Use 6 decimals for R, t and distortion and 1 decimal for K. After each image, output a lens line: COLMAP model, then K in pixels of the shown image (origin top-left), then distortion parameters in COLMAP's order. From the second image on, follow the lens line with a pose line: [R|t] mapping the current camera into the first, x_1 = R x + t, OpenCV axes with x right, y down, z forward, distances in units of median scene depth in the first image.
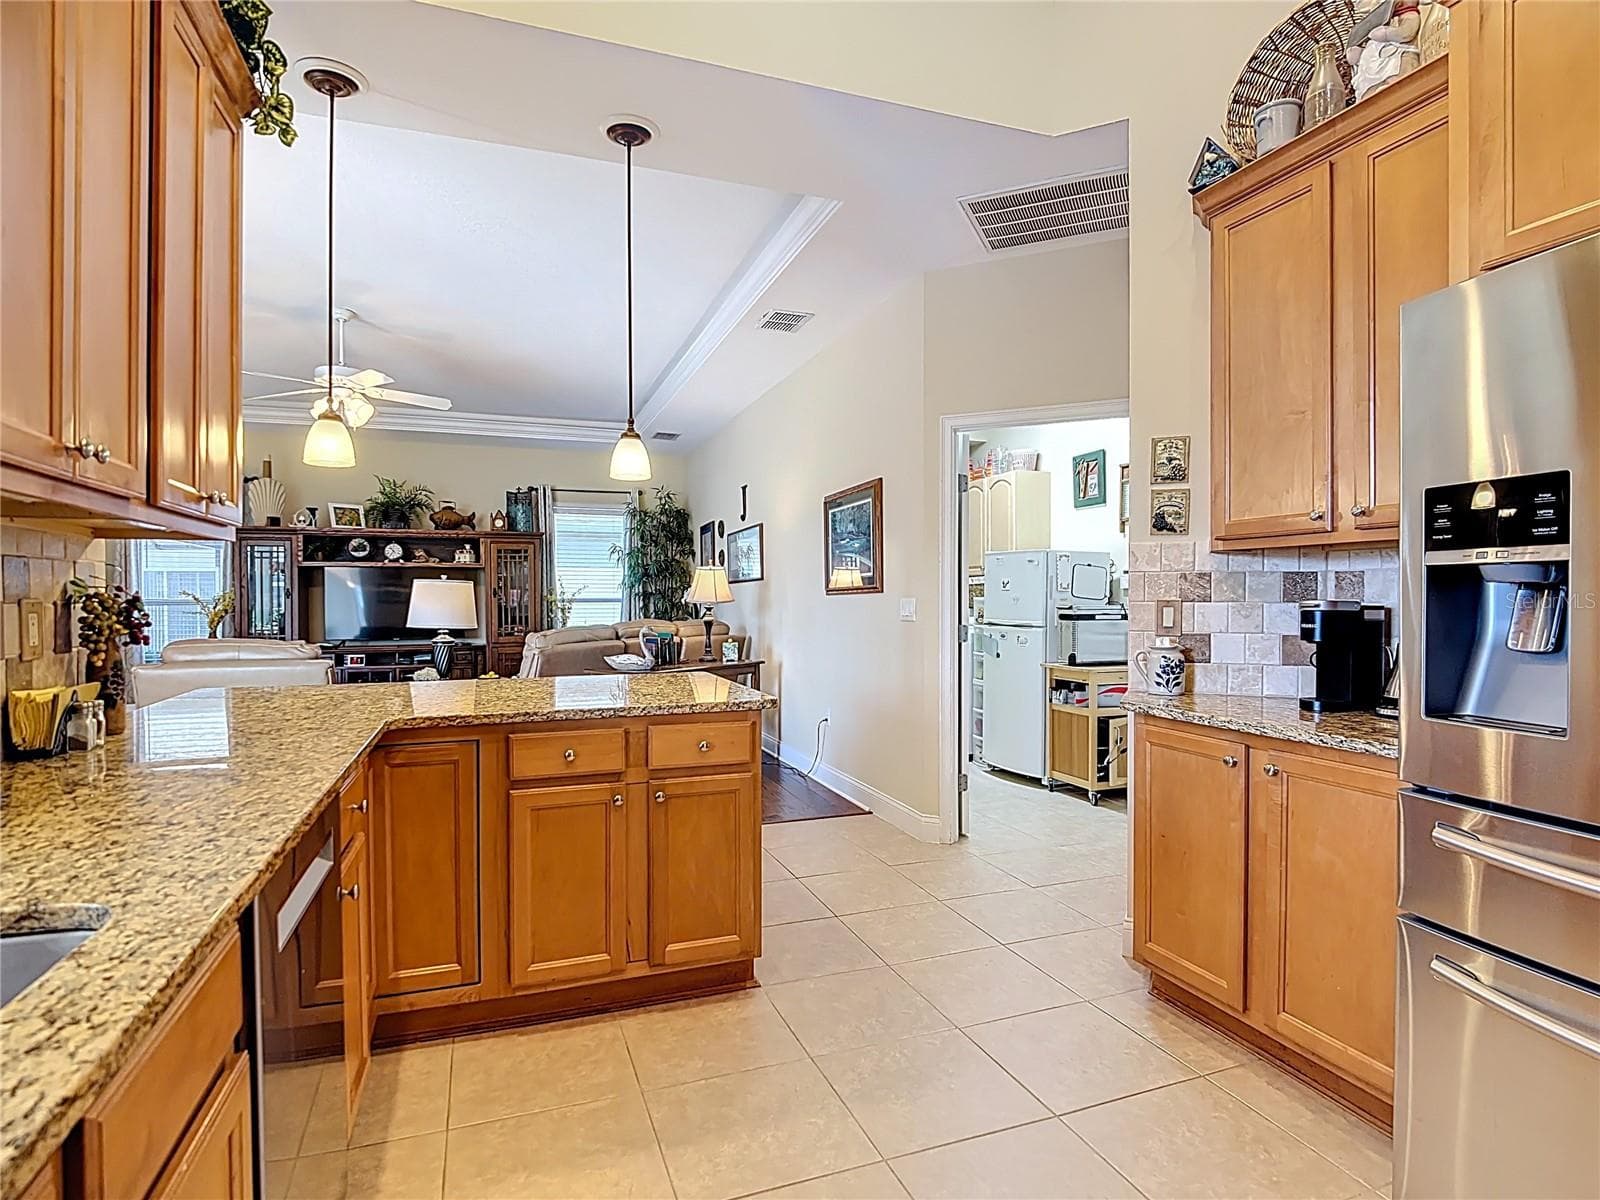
lens RADIAL K [[846.1, 0, 799.2], [0, 846.1, 606.4], [0, 0, 1]] dist [-0.005324, -0.006245]
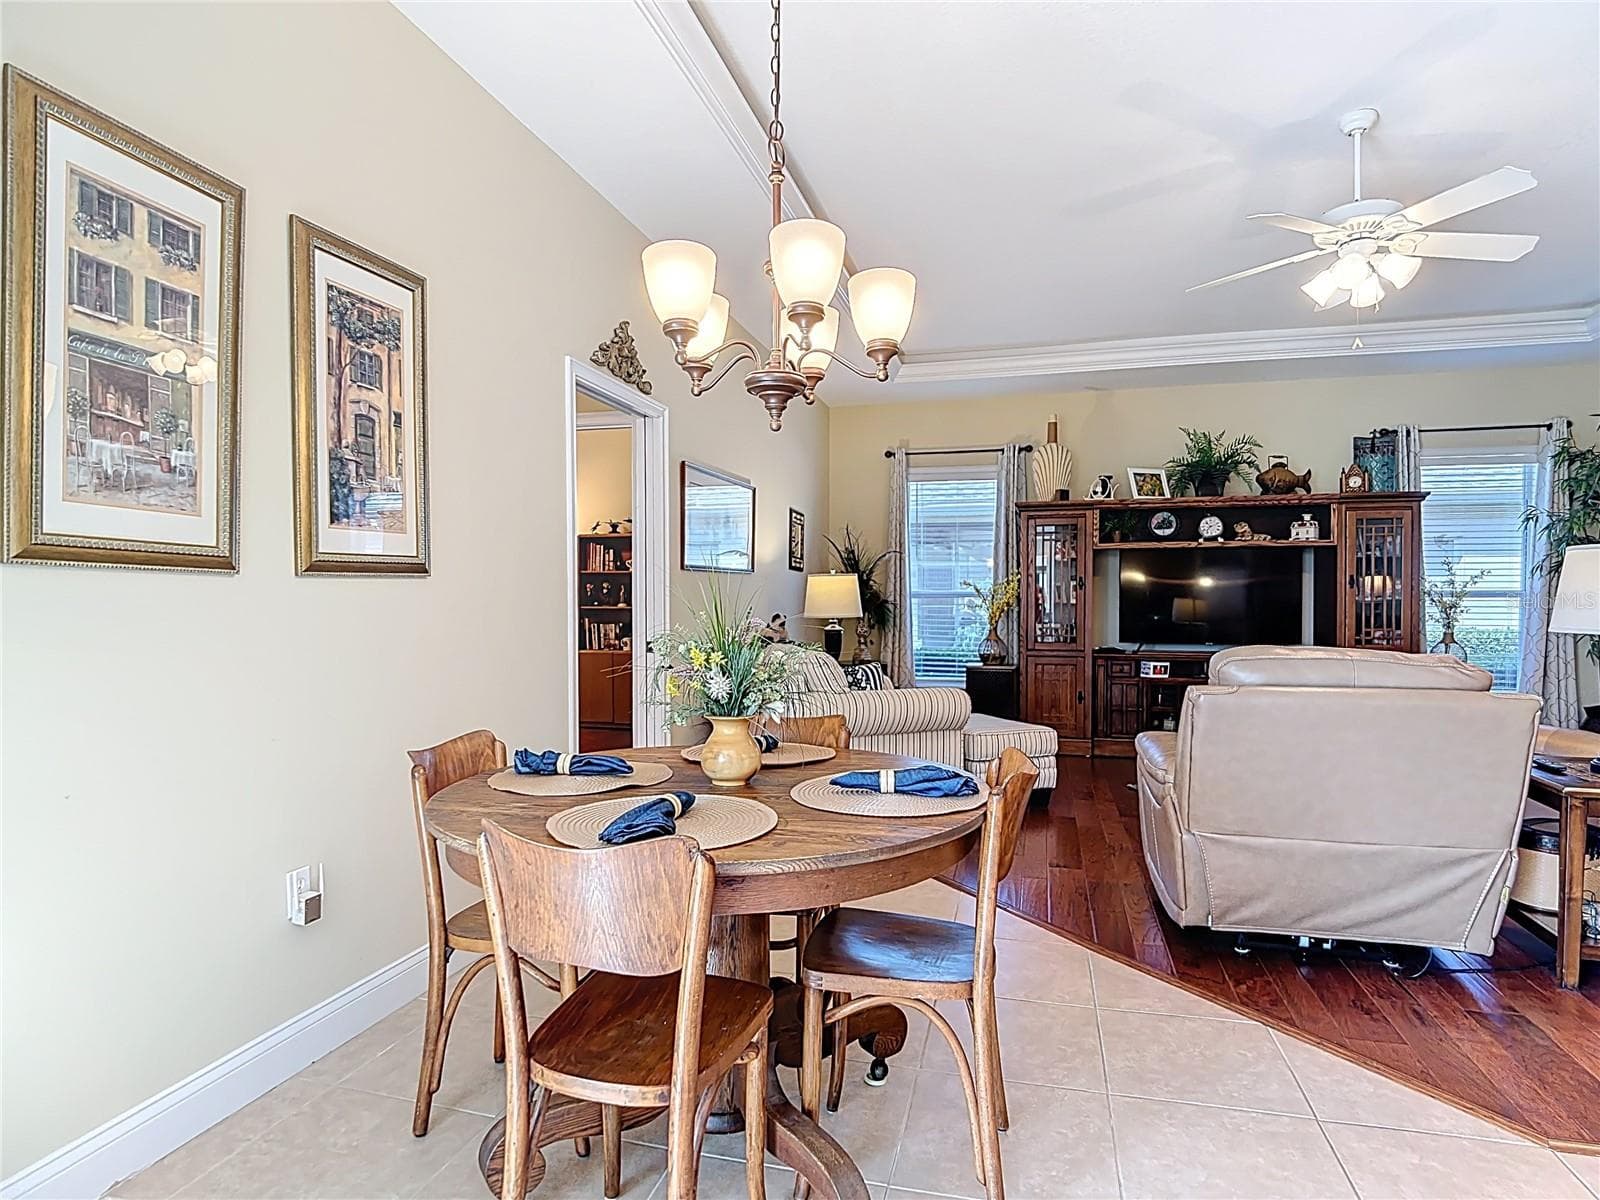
lens RADIAL K [[846.1, 0, 801.4], [0, 846.1, 619.5], [0, 0, 1]] dist [-0.005324, -0.006245]
pose [[0.821785, 0.017124, -0.569540, -0.341316], [-0.007386, 0.999784, 0.019403, 0.005103], [0.569750, -0.011739, 0.821735, 0.171236]]
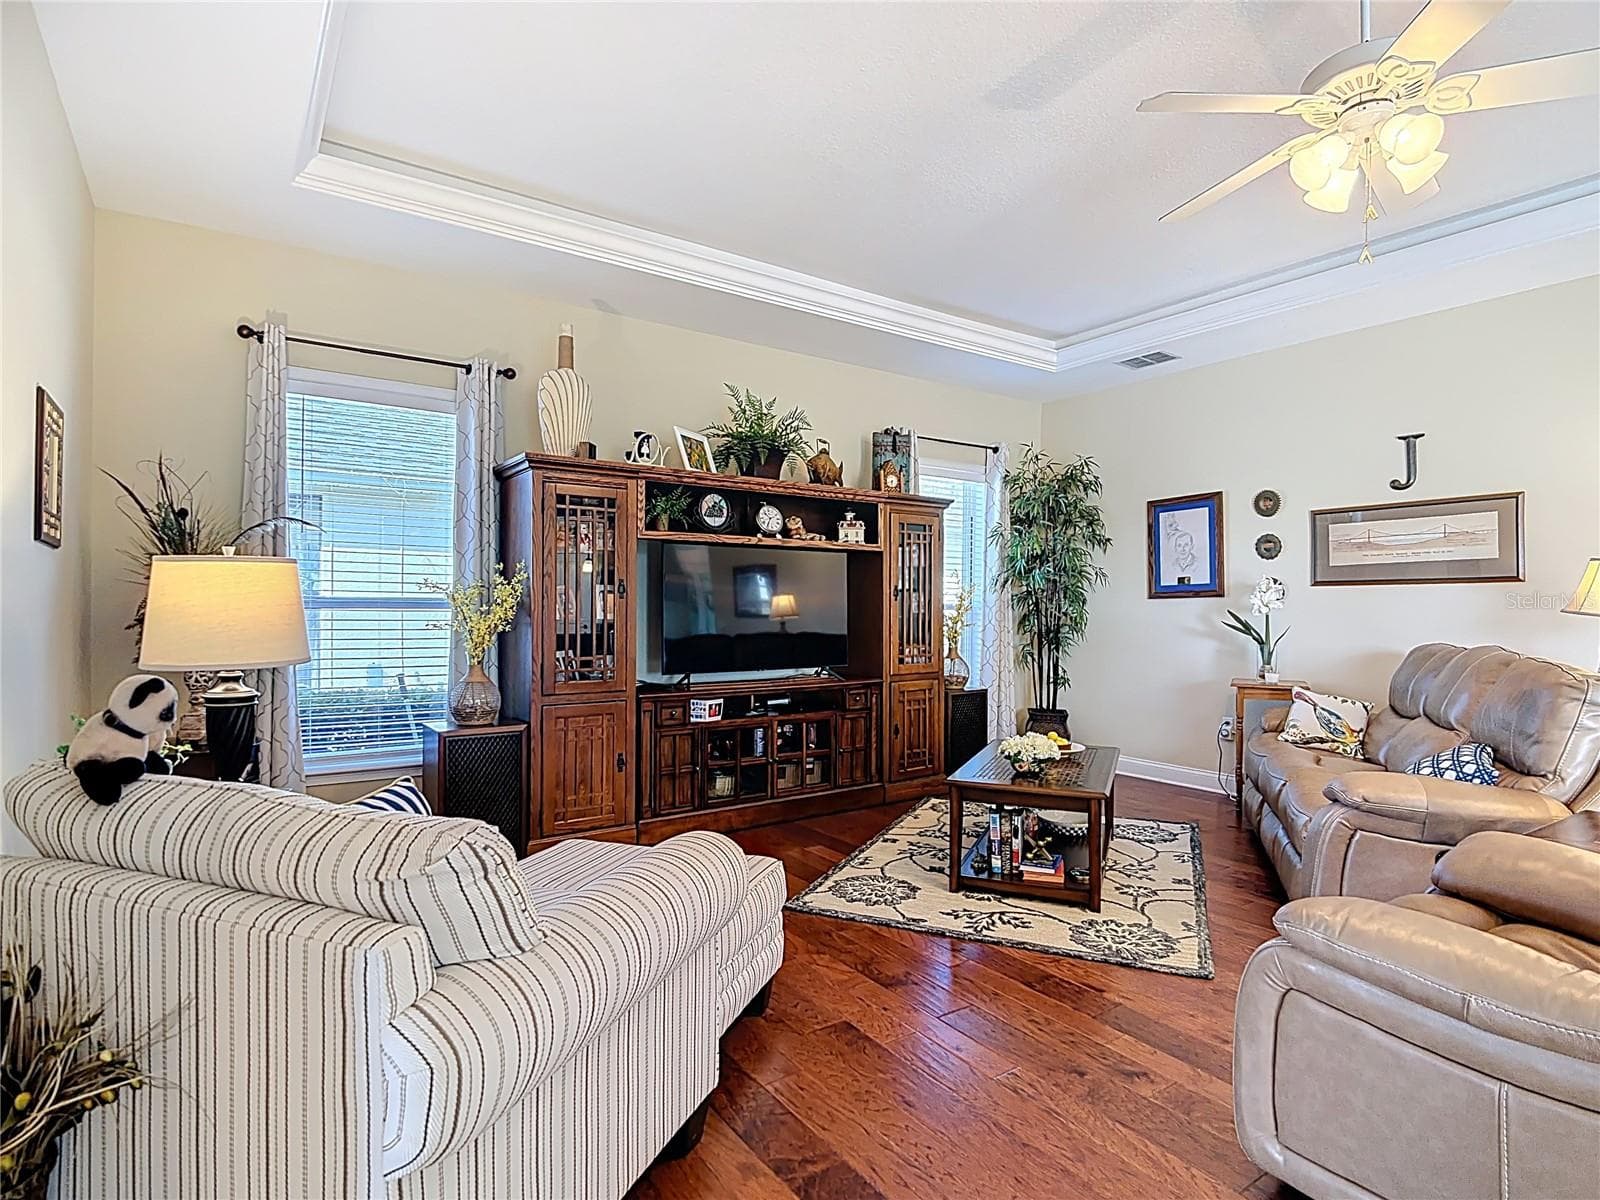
lens RADIAL K [[846.1, 0, 802.9], [0, 846.1, 616.4], [0, 0, 1]] dist [-0.005324, -0.006245]
pose [[0.966275, 0.007026, 0.257418, -0.590599], [-0.008932, 0.999941, 0.006236, -0.002369], [-0.257359, -0.008325, 0.966280, 0.425810]]
